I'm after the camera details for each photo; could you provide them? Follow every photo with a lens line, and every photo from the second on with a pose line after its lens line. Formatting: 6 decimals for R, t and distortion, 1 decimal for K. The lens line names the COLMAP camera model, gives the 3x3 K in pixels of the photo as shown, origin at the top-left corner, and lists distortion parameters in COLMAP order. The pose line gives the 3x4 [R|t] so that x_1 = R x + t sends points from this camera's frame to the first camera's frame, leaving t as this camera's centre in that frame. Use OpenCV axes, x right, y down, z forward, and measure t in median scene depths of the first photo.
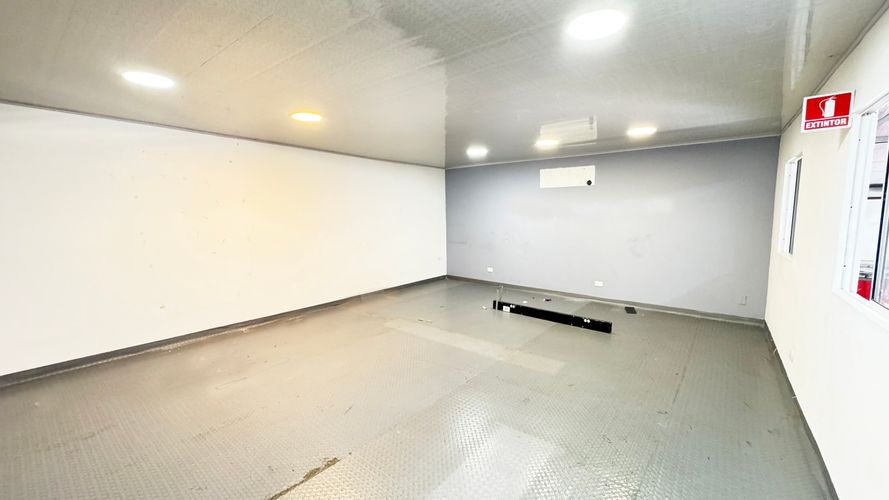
lens RADIAL K [[355.9, 0, 444.5], [0, 355.9, 250.0], [0, 0, 1]] dist [-0.003274, -0.000071]
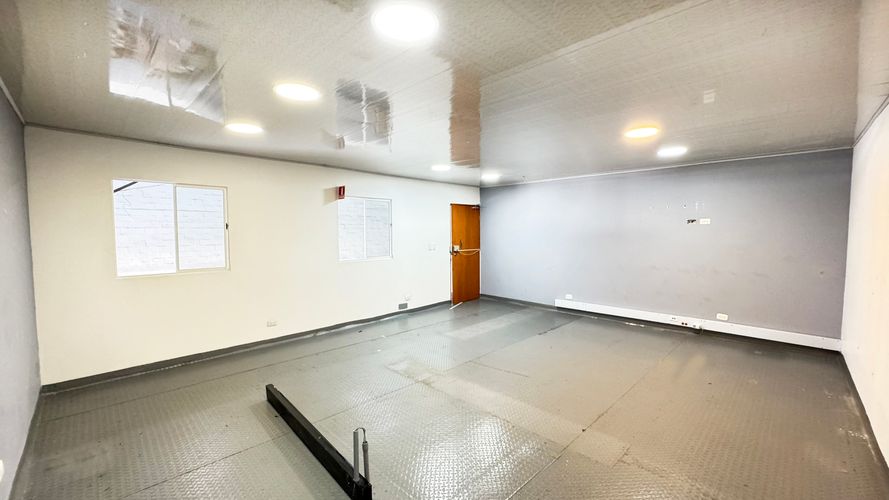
lens RADIAL K [[355.9, 0, 444.5], [0, 355.9, 250.0], [0, 0, 1]] dist [-0.003274, -0.000071]
pose [[-0.992760, 0.001288, 0.120108, 0.014404], [0.020208, 0.987481, 0.156438, -0.138187], [-0.118403, 0.157732, -0.980358, 1.308140]]
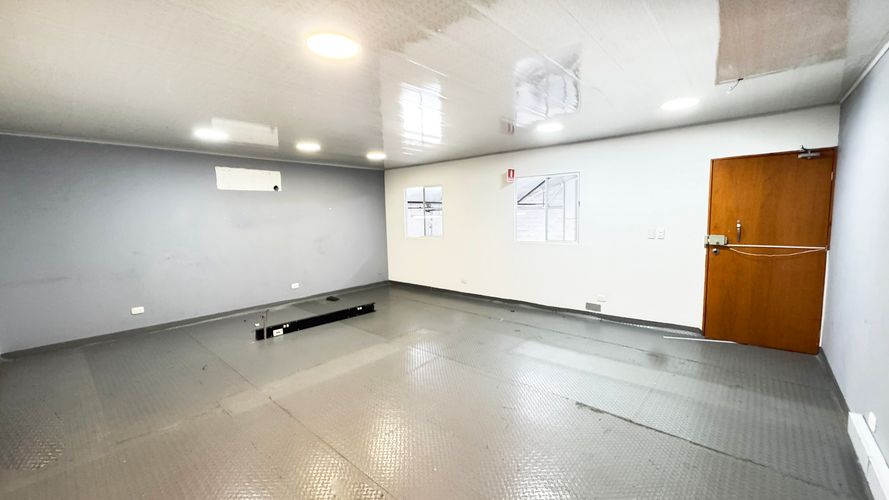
lens RADIAL K [[355.9, 0, 444.5], [0, 355.9, 250.0], [0, 0, 1]] dist [-0.003274, -0.000071]
pose [[0.053644, -0.101918, 0.993345, -0.615768], [0.125636, 0.987562, 0.094539, -0.057067], [-0.990625, 0.119729, 0.065782, 0.523677]]
